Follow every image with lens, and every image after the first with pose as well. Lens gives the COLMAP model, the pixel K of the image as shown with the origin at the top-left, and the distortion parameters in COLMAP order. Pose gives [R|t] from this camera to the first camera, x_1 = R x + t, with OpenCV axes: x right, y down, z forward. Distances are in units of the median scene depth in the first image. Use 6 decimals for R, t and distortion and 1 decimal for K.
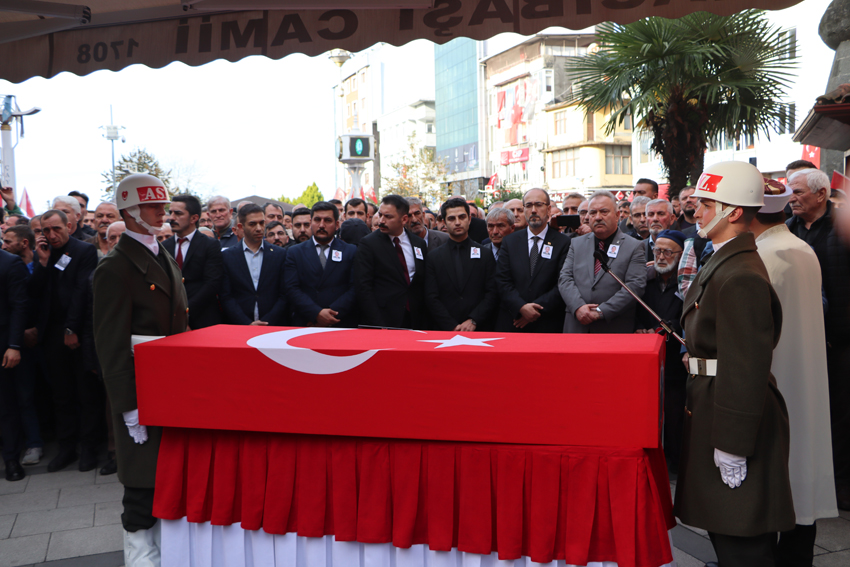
lens RADIAL K [[846.3, 0, 400.4], [0, 846.3, 280.3], [0, 0, 1]] dist [-0.135773, 0.255099]
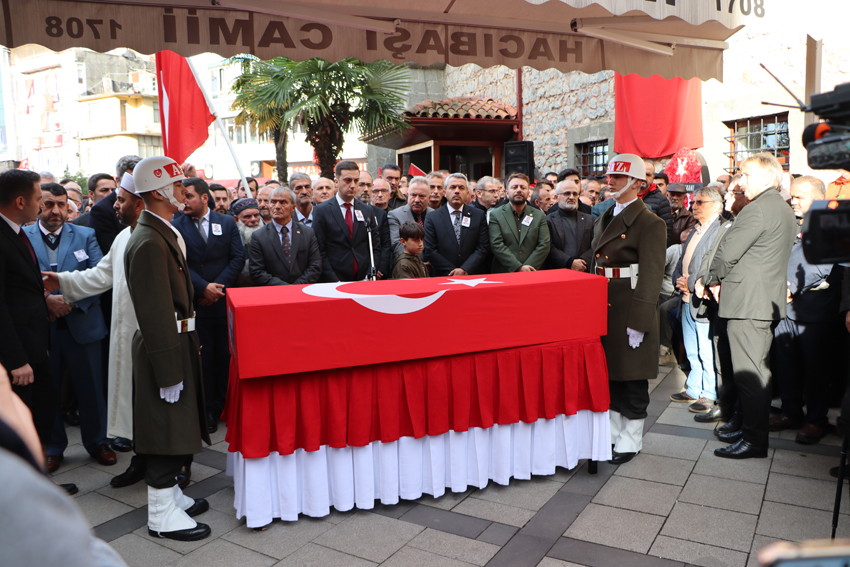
lens RADIAL K [[714.3, 0, 425.0], [0, 714.3, 283.5], [0, 0, 1]] dist [-0.144648, 0.145634]
pose [[0.780476, -0.071231, 0.621114, -0.455294], [0.042756, 0.997243, 0.060642, -0.001091], [-0.623722, -0.020773, 0.781370, 0.069644]]
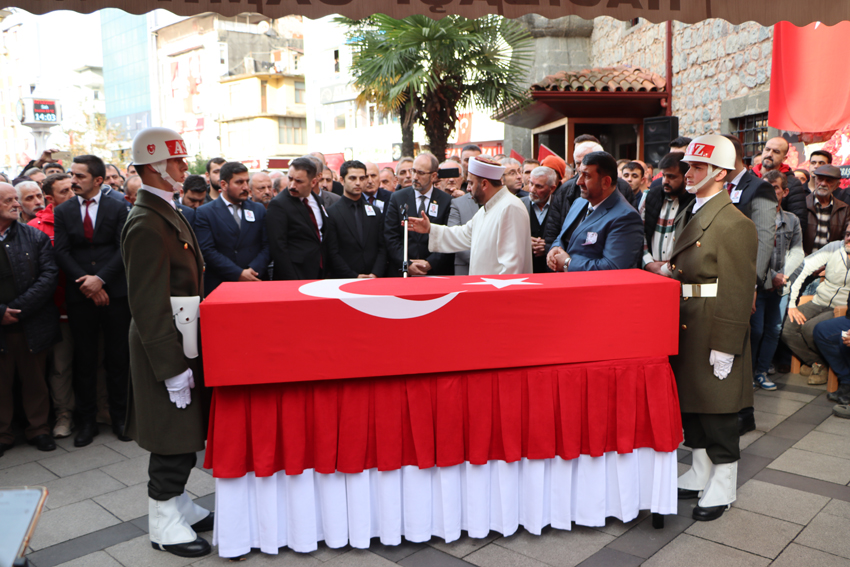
lens RADIAL K [[784.5, 0, 425.0], [0, 784.5, 283.5], [0, 0, 1]] dist [-0.131046, 0.194704]
pose [[0.897111, -0.051155, 0.438834, -0.309088], [0.028371, 0.997894, 0.058326, 0.004760], [-0.440893, -0.039875, 0.896673, 0.051457]]
